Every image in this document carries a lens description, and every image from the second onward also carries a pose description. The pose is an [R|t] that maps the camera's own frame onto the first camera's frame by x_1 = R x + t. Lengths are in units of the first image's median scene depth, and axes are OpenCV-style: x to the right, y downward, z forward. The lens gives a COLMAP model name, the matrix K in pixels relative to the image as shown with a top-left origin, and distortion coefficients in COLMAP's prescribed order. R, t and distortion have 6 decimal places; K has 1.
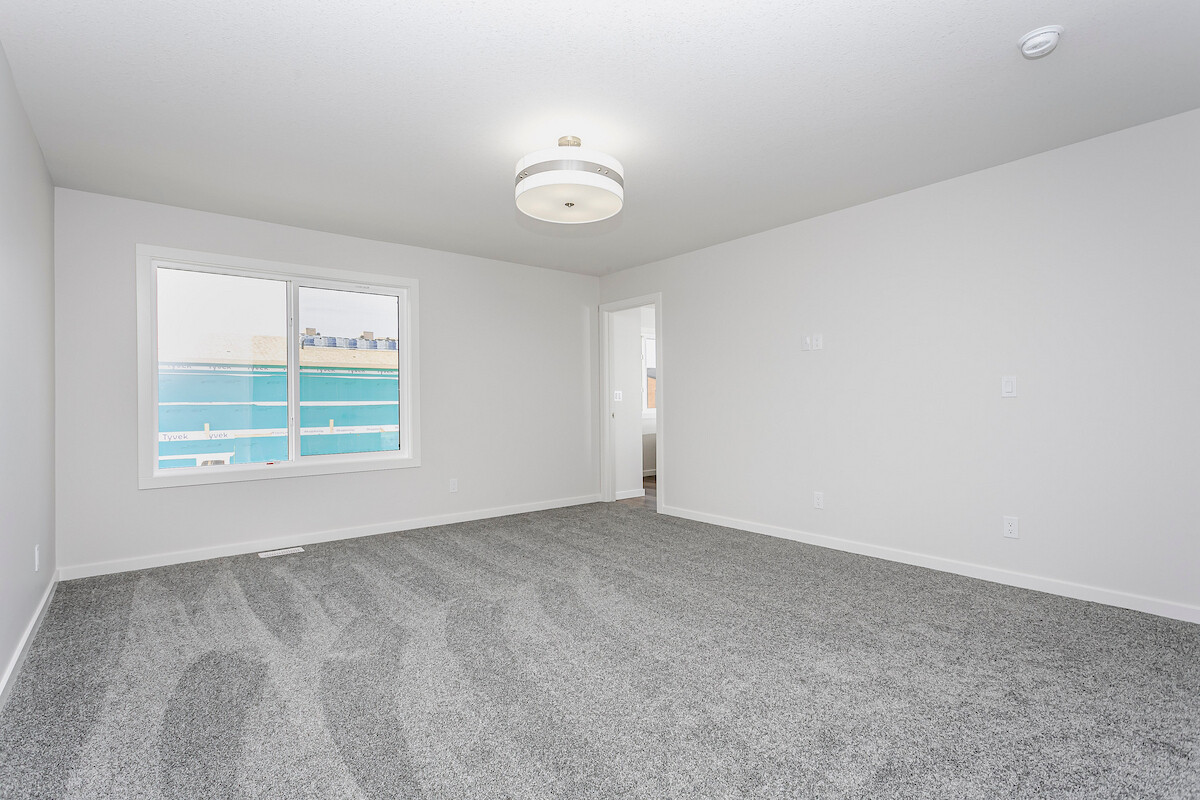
lens RADIAL K [[576.1, 0, 589.5], [0, 576.1, 399.9], [0, 0, 1]] dist [0.001899, 0.000687]
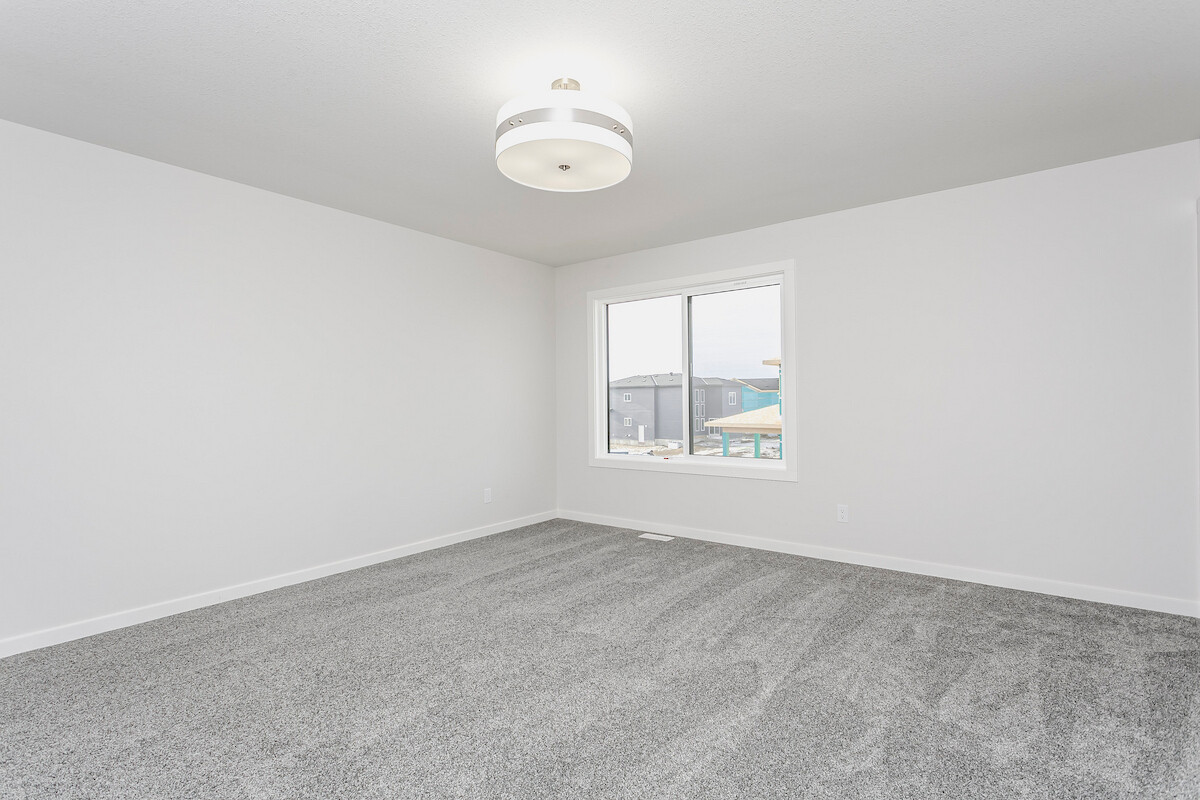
lens RADIAL K [[576.1, 0, 589.5], [0, 576.1, 399.9], [0, 0, 1]] dist [0.001899, 0.000687]
pose [[0.232689, -0.005645, -0.972535, 0.577679], [0.004238, 0.999980, -0.004790, -0.001094], [0.972542, -0.003007, 0.232708, 0.666213]]
